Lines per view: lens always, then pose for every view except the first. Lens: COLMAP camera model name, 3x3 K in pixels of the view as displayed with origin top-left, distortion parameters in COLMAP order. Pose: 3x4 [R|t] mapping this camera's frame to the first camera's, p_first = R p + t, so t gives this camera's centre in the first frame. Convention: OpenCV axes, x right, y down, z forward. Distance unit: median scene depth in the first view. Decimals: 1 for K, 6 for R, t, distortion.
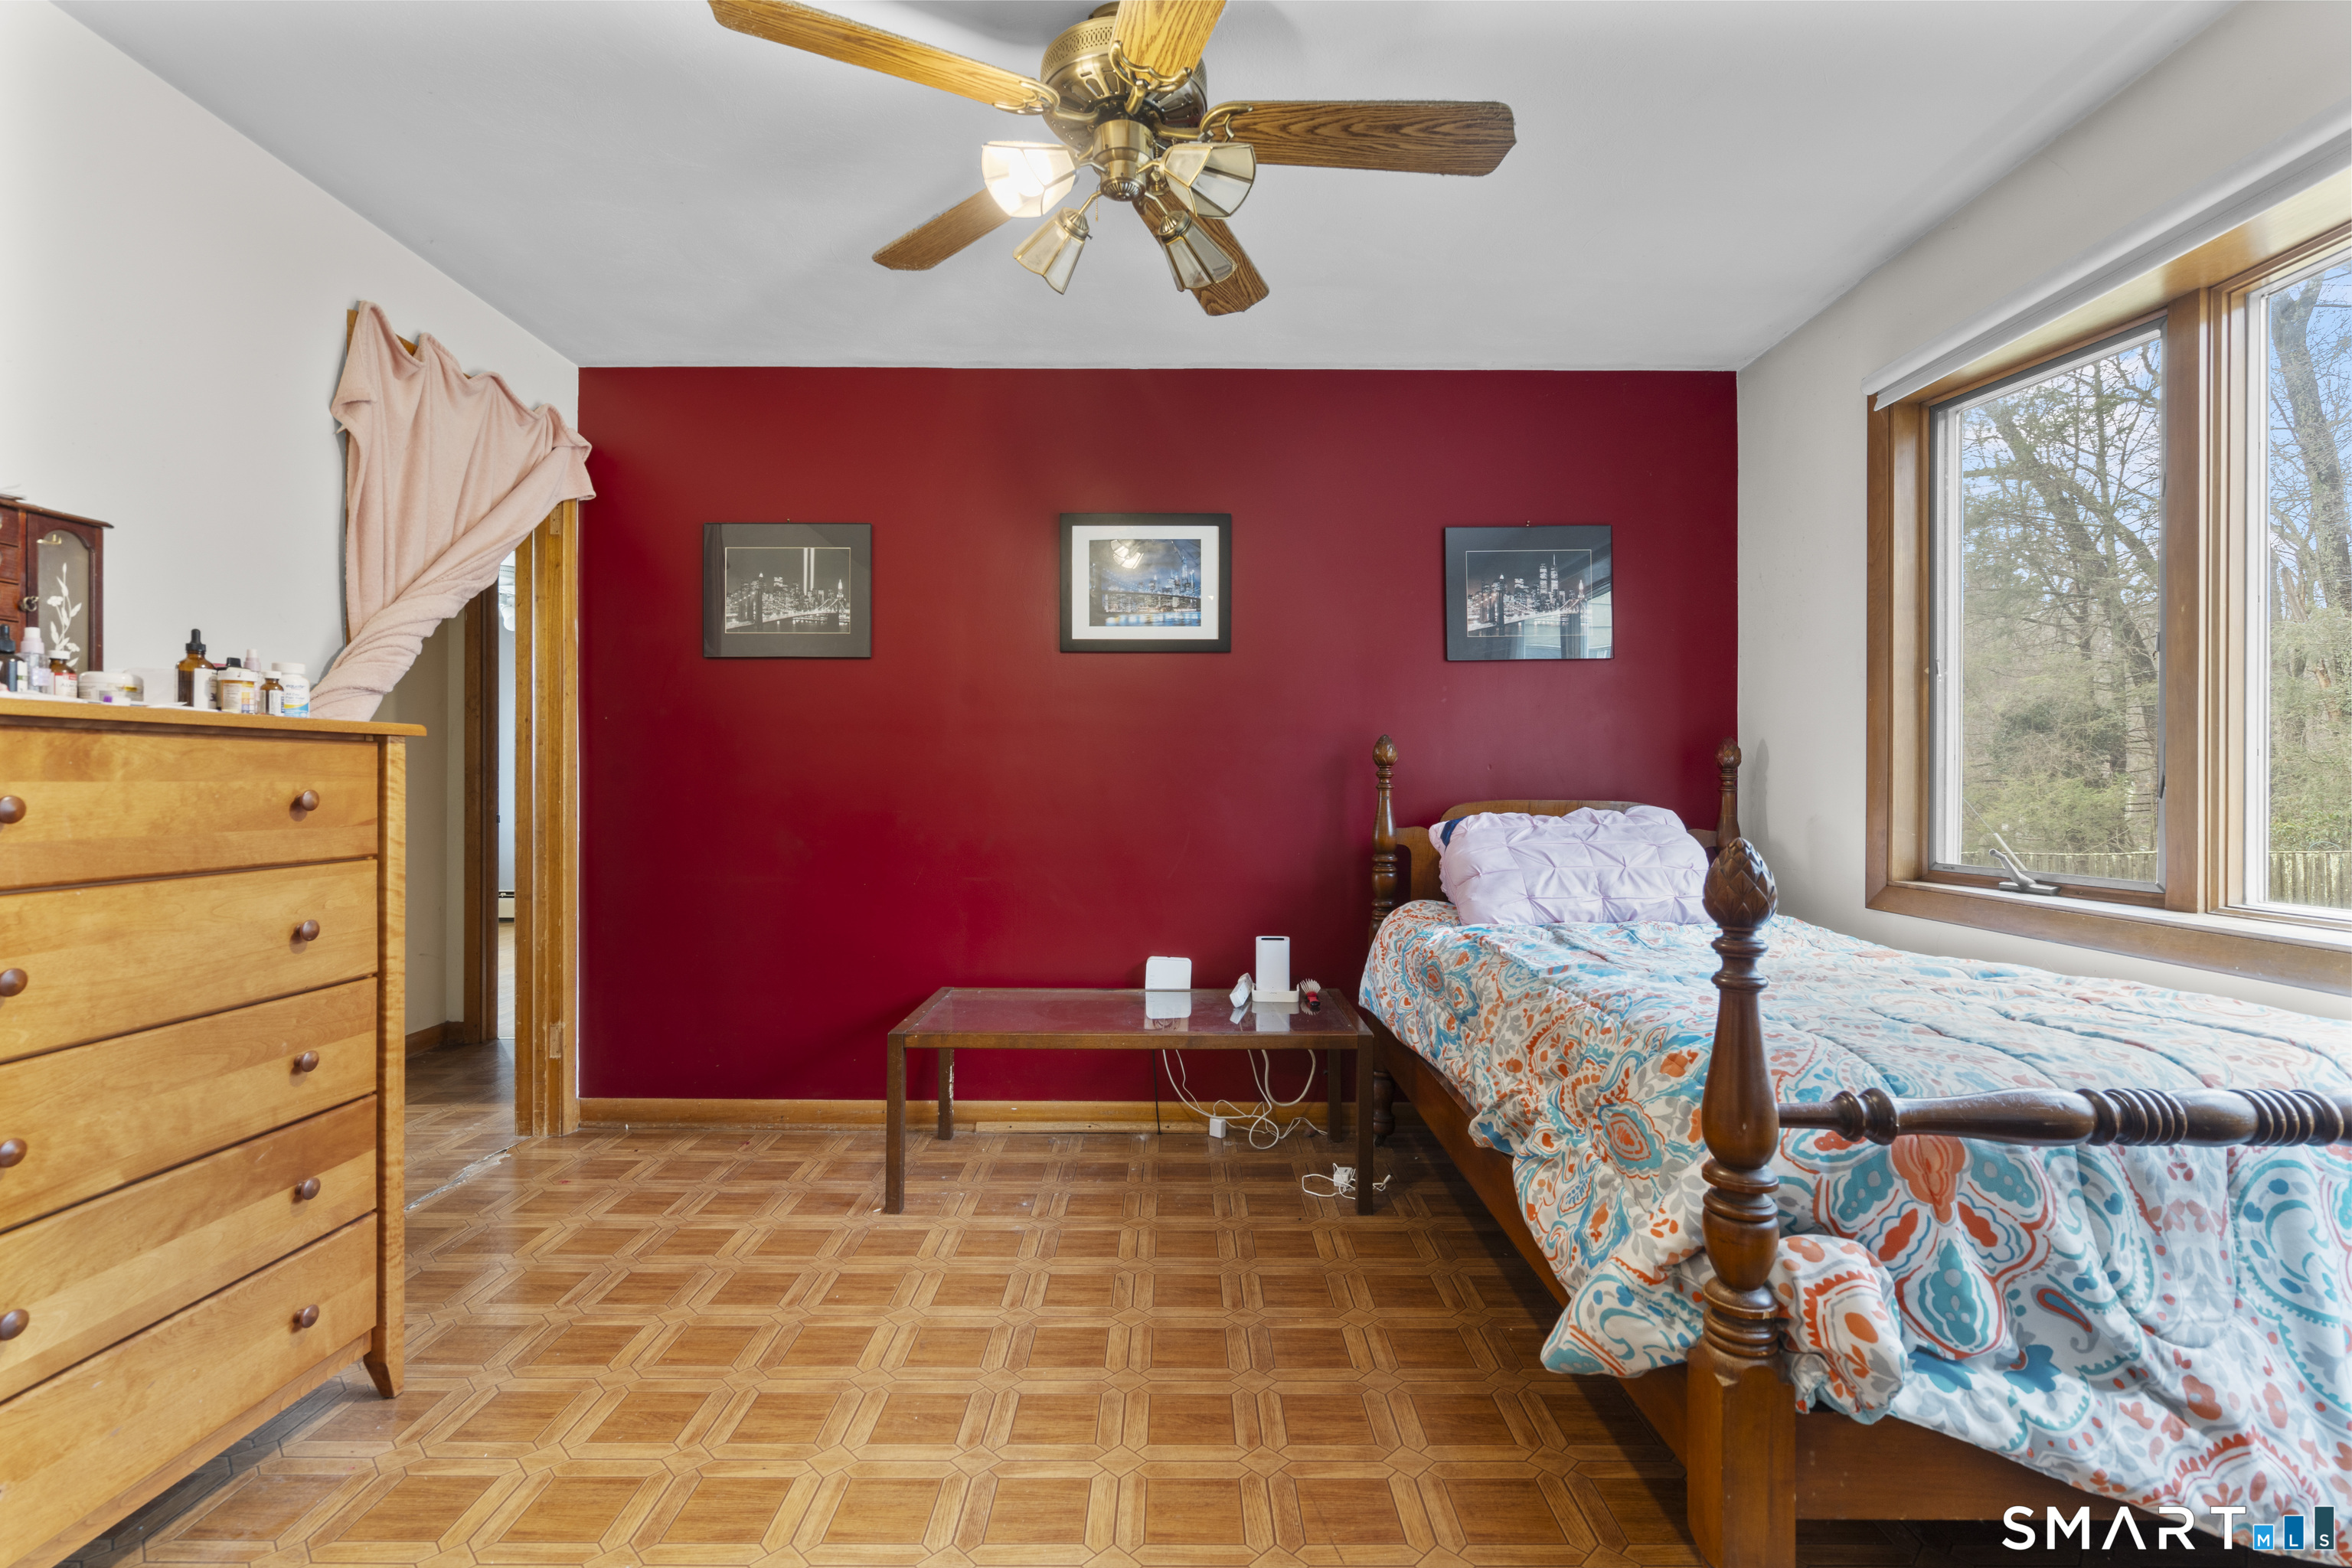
lens RADIAL K [[1060.7, 0, 1176.2], [0, 1060.7, 787.8], [0, 0, 1]] dist [-0.001844, -0.000136]
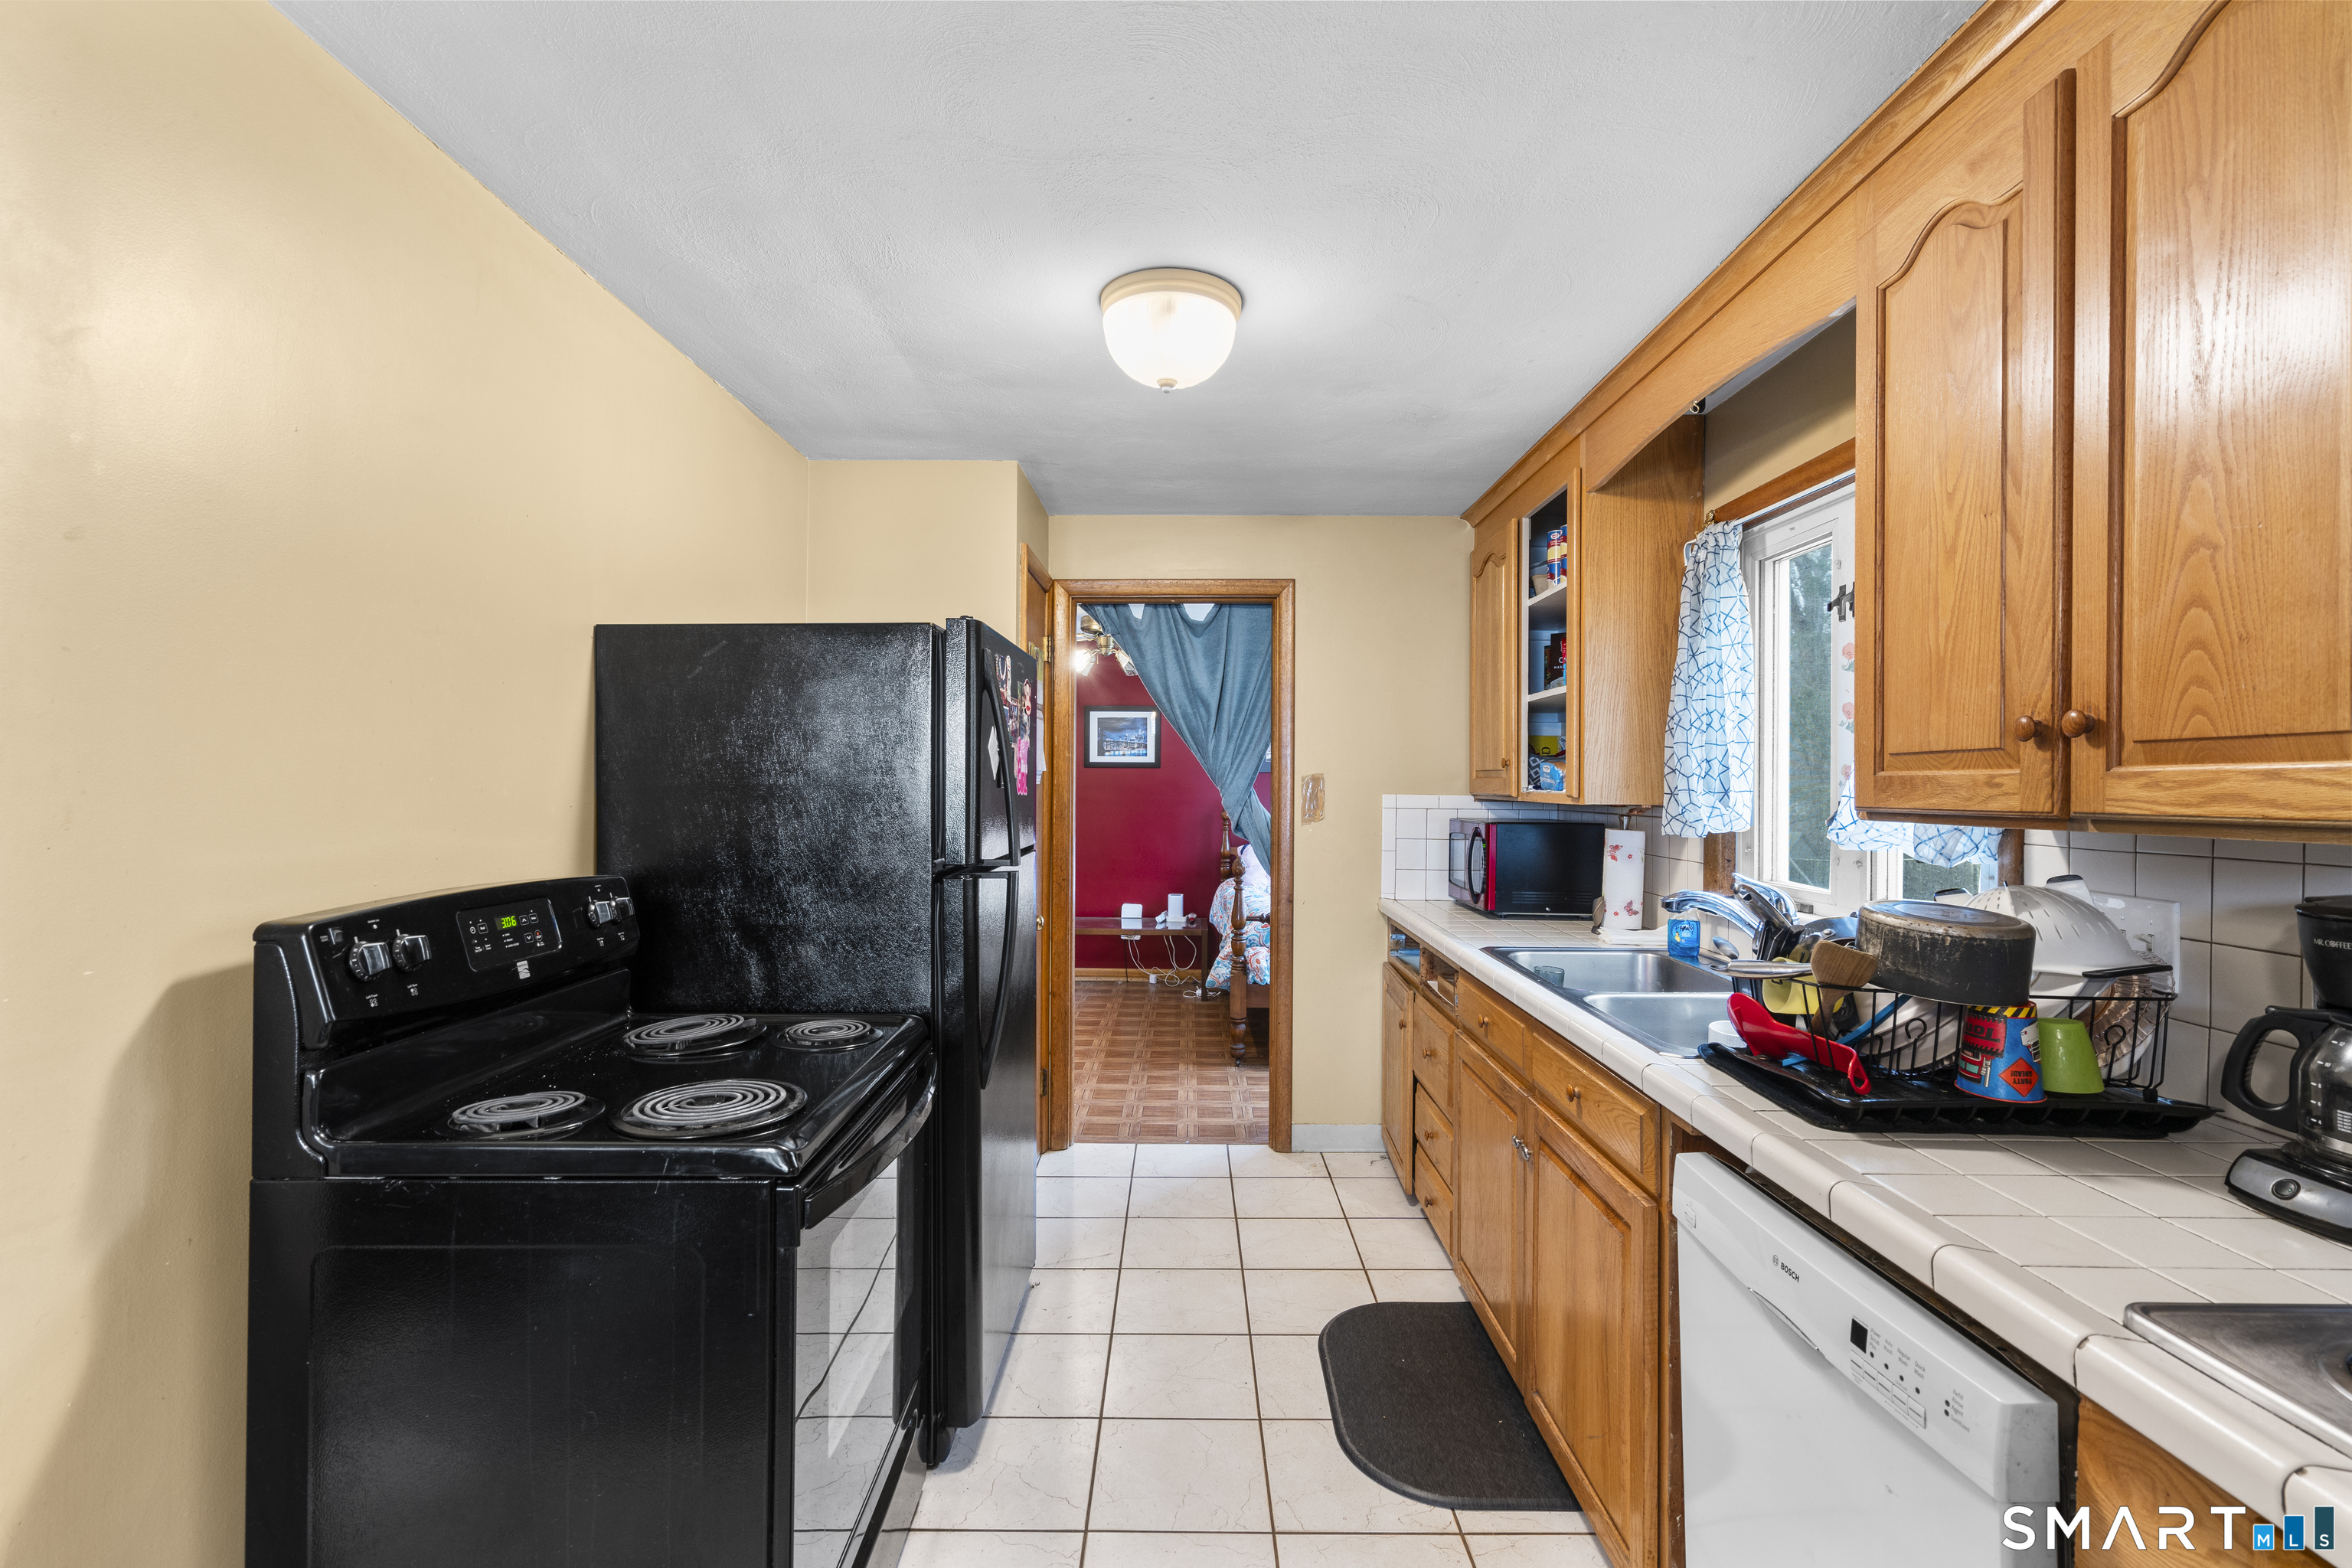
lens RADIAL K [[1060.7, 0, 1176.8], [0, 1060.7, 784.1], [0, 0, 1]] dist [-0.001844, -0.000136]
pose [[0.999942, 0.004999, -0.009575, 0.109531], [-0.005011, 0.999987, -0.001315, -0.092707], [0.009568, 0.001363, 0.999953, -1.262858]]
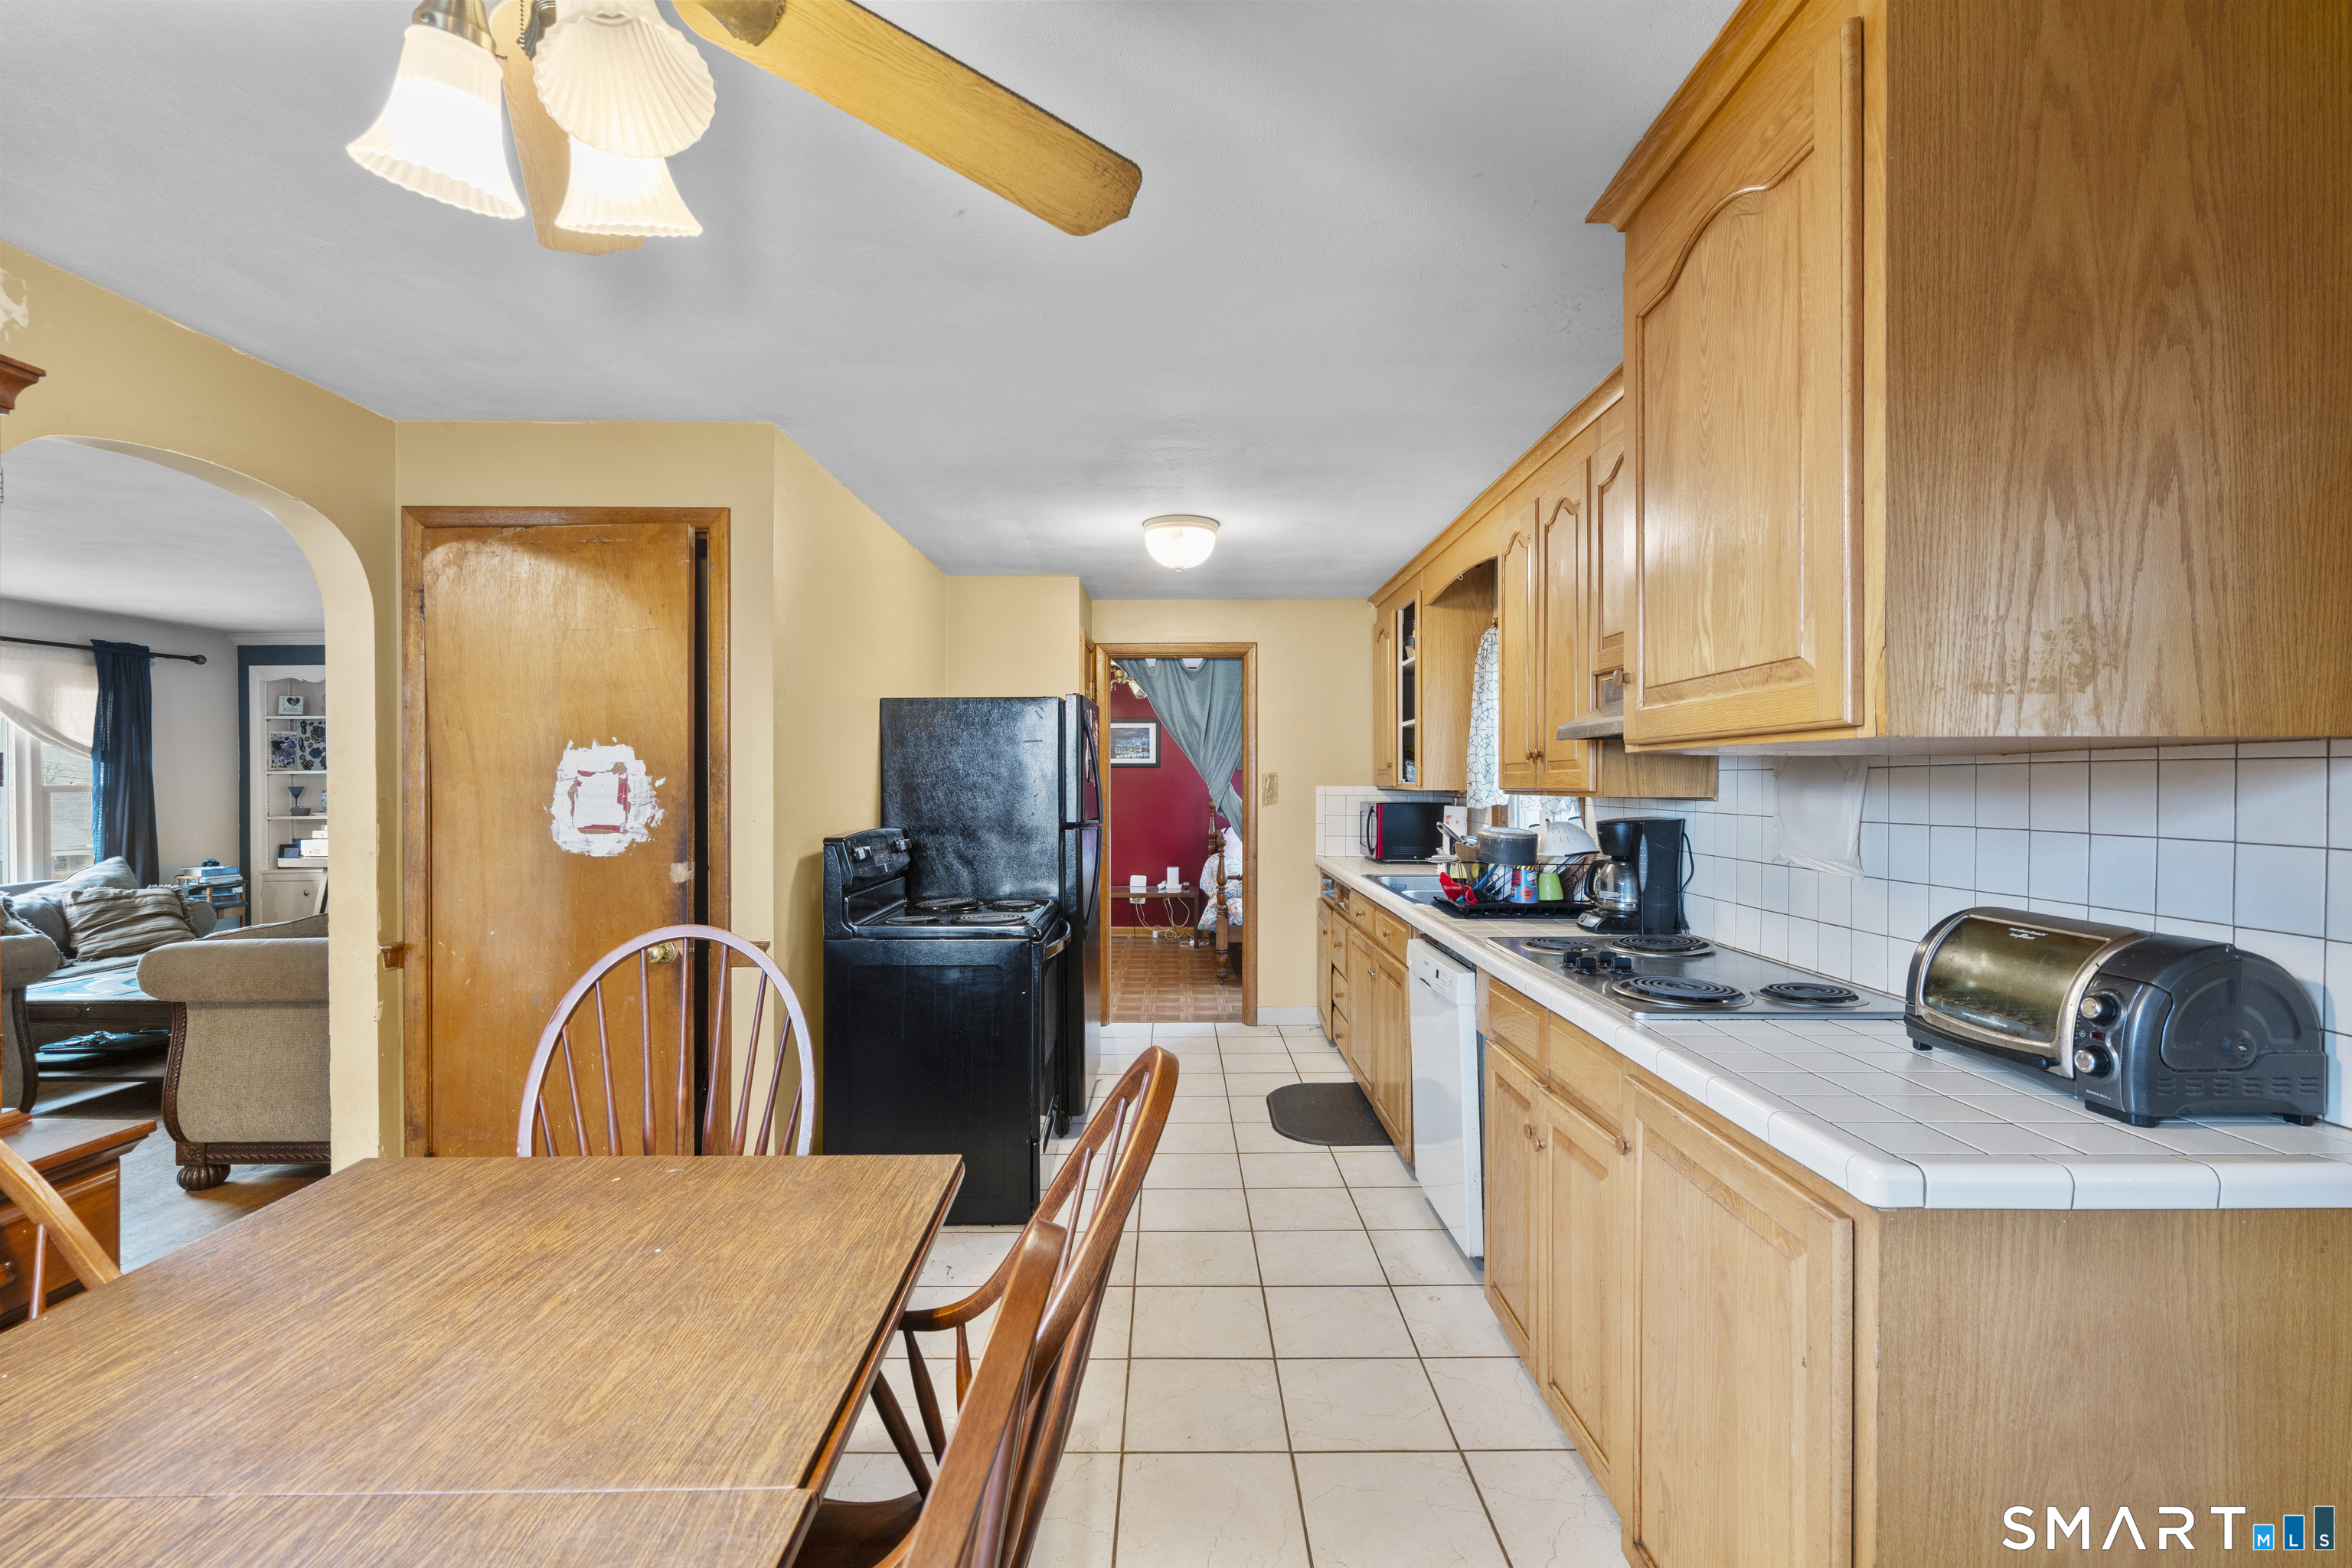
lens RADIAL K [[1060.7, 0, 1174.9], [0, 1060.7, 784.6], [0, 0, 1]] dist [-0.001844, -0.000136]
pose [[0.999998, -0.001080, 0.001725, 0.087707], [0.001077, 0.999998, 0.001811, -0.089735], [-0.001727, -0.001810, 0.999997, -1.873408]]
